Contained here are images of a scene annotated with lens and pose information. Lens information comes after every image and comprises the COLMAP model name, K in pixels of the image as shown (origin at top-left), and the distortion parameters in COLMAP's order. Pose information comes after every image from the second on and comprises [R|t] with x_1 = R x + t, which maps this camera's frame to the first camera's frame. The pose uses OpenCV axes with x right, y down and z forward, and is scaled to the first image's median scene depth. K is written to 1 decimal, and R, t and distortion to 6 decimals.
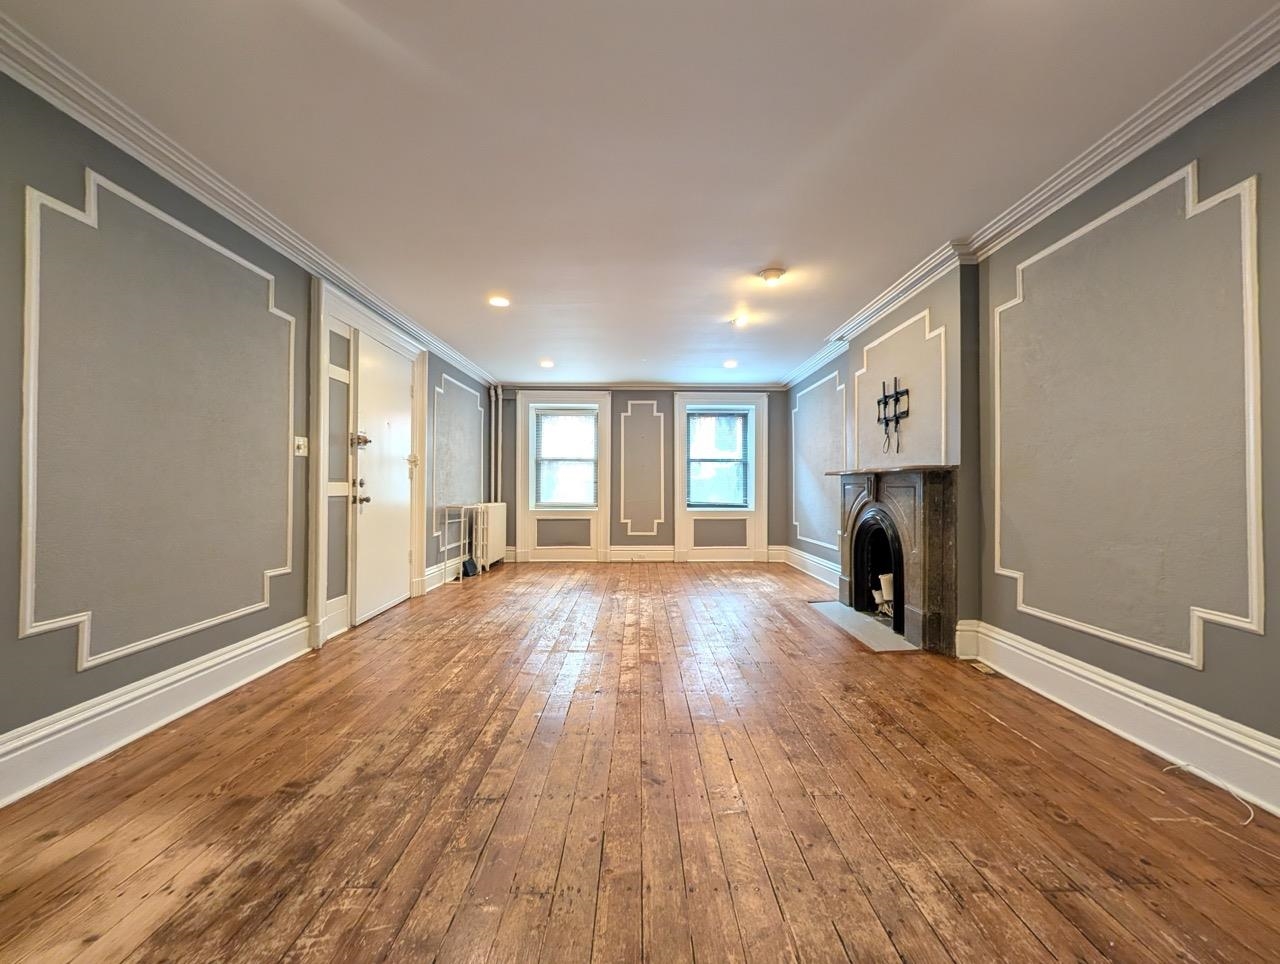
lens RADIAL K [[492.0, 0, 642.3], [0, 492.0, 483.7], [0, 0, 1]] dist [0.000237, 0.000257]
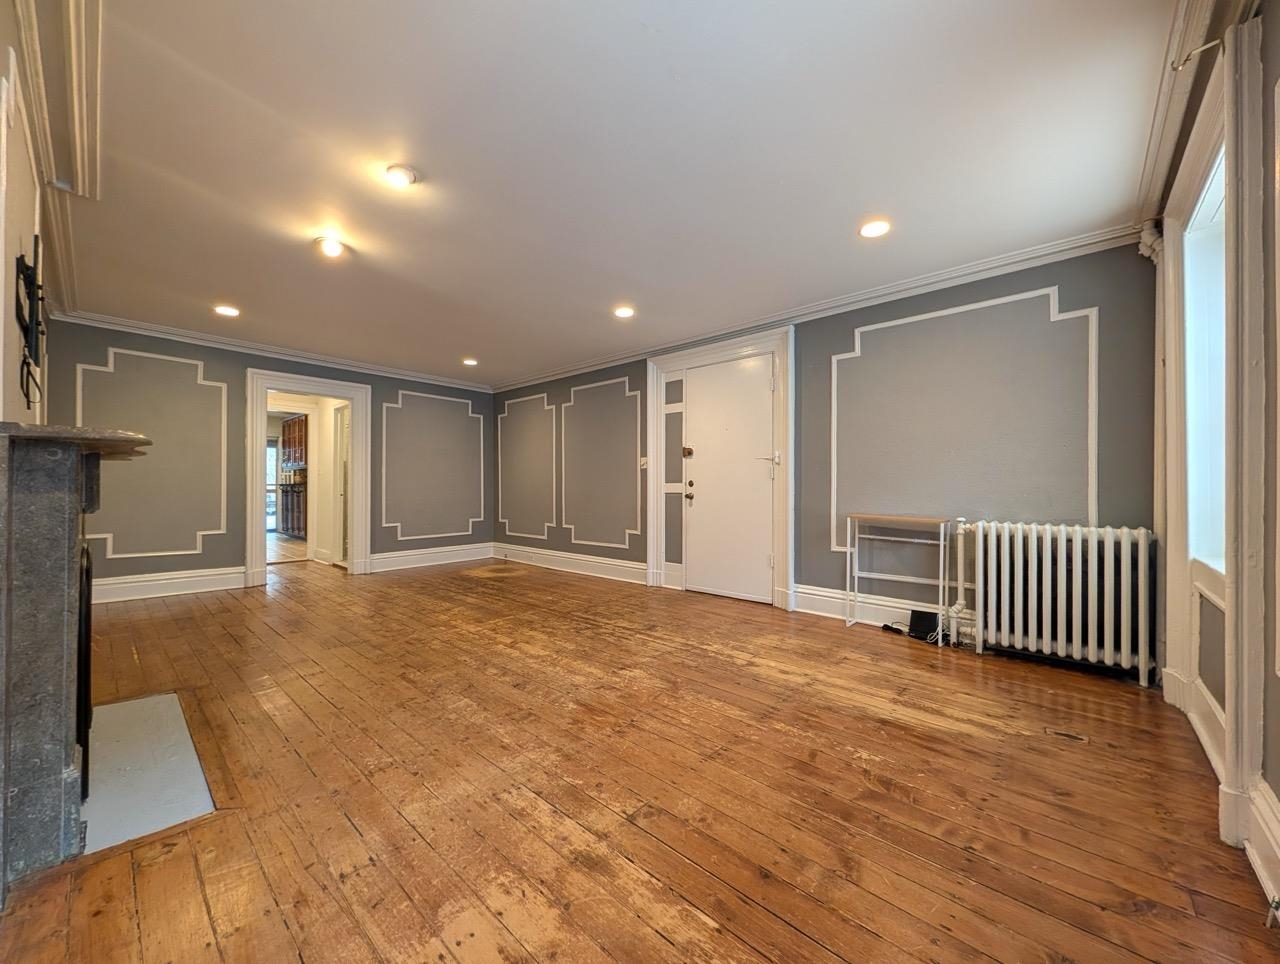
lens RADIAL K [[492.0, 0, 642.3], [0, 492.0, 483.7], [0, 0, 1]] dist [0.000237, 0.000257]
pose [[-0.674913, -0.010204, -0.737826, 0.495990], [0.000940, 0.999892, -0.014689, 0.018488], [0.737896, -0.010607, -0.674831, 1.856911]]
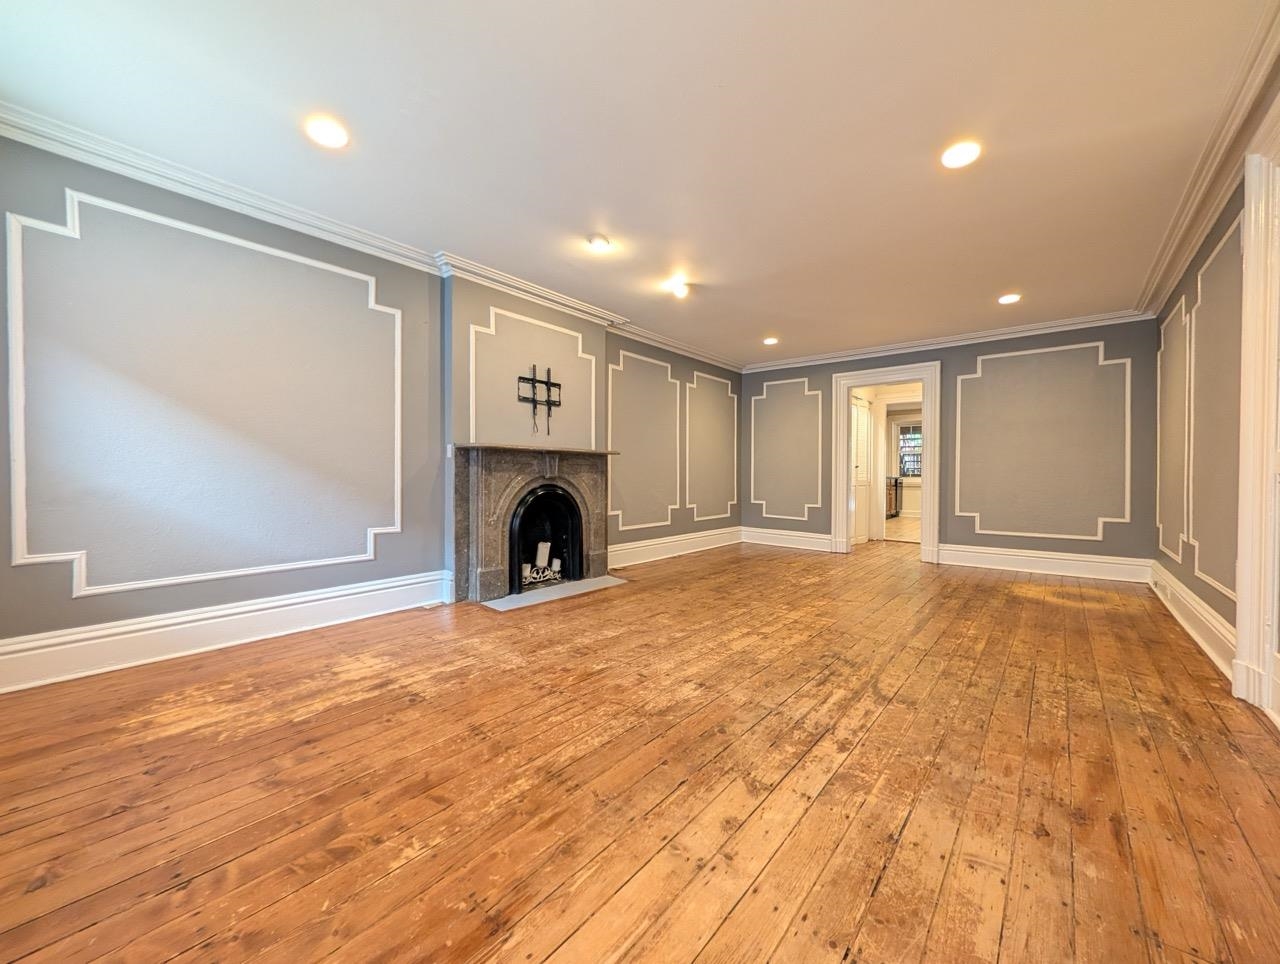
lens RADIAL K [[492.0, 0, 642.3], [0, 492.0, 483.7], [0, 0, 1]] dist [0.000237, 0.000257]
pose [[-0.758752, -0.018425, 0.651119, -0.419565], [-0.012924, 0.999829, 0.013232, 0.036343], [-0.651252, 0.001625, -0.758860, 1.829539]]
